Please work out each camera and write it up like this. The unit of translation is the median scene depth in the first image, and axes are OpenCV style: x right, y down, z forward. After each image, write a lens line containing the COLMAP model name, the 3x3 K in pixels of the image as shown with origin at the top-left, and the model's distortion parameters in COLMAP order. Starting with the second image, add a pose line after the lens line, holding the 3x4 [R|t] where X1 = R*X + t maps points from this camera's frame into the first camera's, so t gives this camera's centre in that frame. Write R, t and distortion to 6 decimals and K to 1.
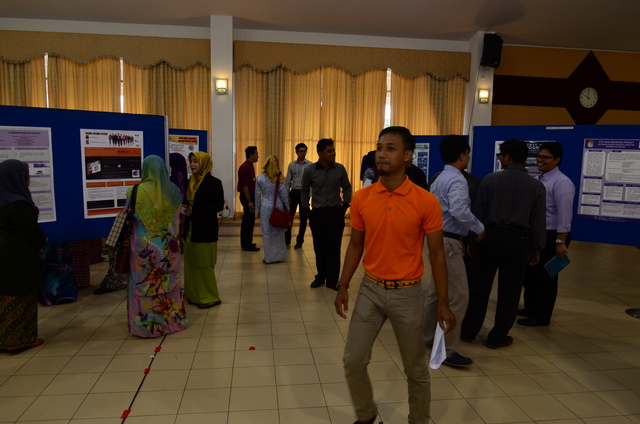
lens RADIAL K [[471.8, 0, 320.0], [0, 471.8, 212.0], [0, 0, 1]] dist [-0.004249, -0.001994]
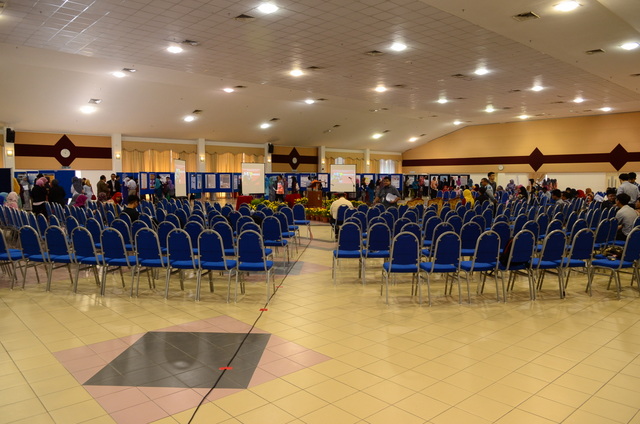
lens RADIAL K [[471.8, 0, 320.0], [0, 471.8, 212.0], [0, 0, 1]] dist [-0.004249, -0.001994]
pose [[0.826307, -0.056929, 0.560335, -1.330806], [0.084297, 0.996173, -0.023101, 0.244679], [-0.556876, 0.066323, 0.827944, -2.089792]]
